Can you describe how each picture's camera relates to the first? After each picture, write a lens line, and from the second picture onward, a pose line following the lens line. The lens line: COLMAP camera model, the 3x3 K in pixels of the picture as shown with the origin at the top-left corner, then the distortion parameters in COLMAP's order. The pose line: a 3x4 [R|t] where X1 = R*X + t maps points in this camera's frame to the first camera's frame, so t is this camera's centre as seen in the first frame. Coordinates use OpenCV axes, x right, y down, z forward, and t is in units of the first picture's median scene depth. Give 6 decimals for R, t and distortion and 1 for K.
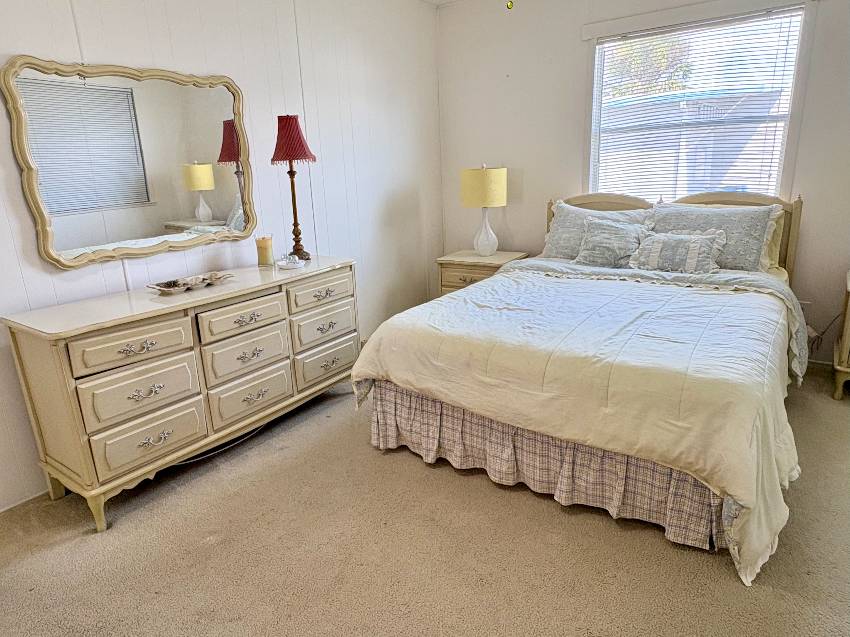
lens RADIAL K [[536.5, 0, 425.5], [0, 536.5, 318.5], [0, 0, 1]] dist [-0.008594, 0.009502]
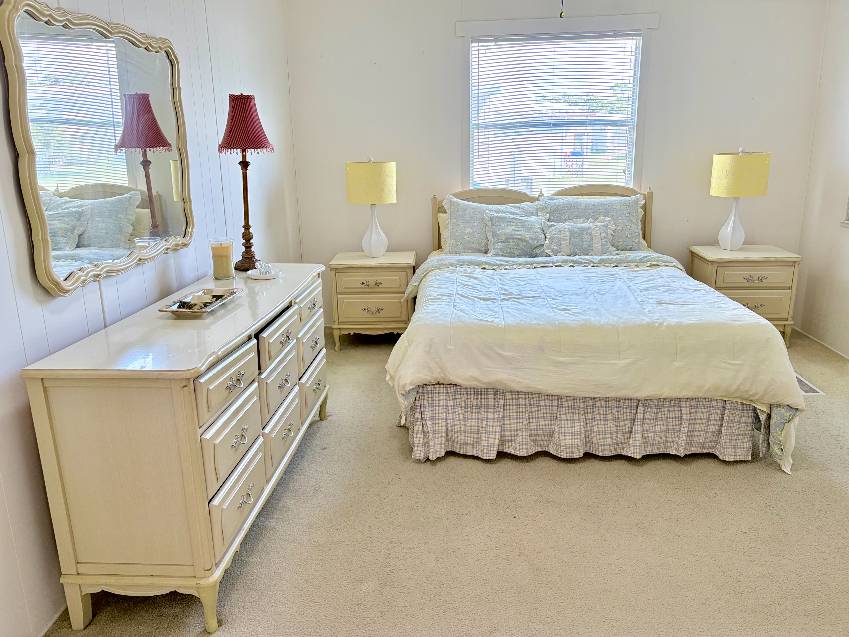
lens RADIAL K [[638.7, 0, 426.3], [0, 638.7, 316.9], [0, 0, 1]] dist [0.025315, -0.013308]
pose [[0.854841, -0.109118, 0.507286, -0.535572], [0.128769, 0.991668, -0.003683, 0.000740], [-0.502658, 0.068471, 0.861770, 0.028338]]
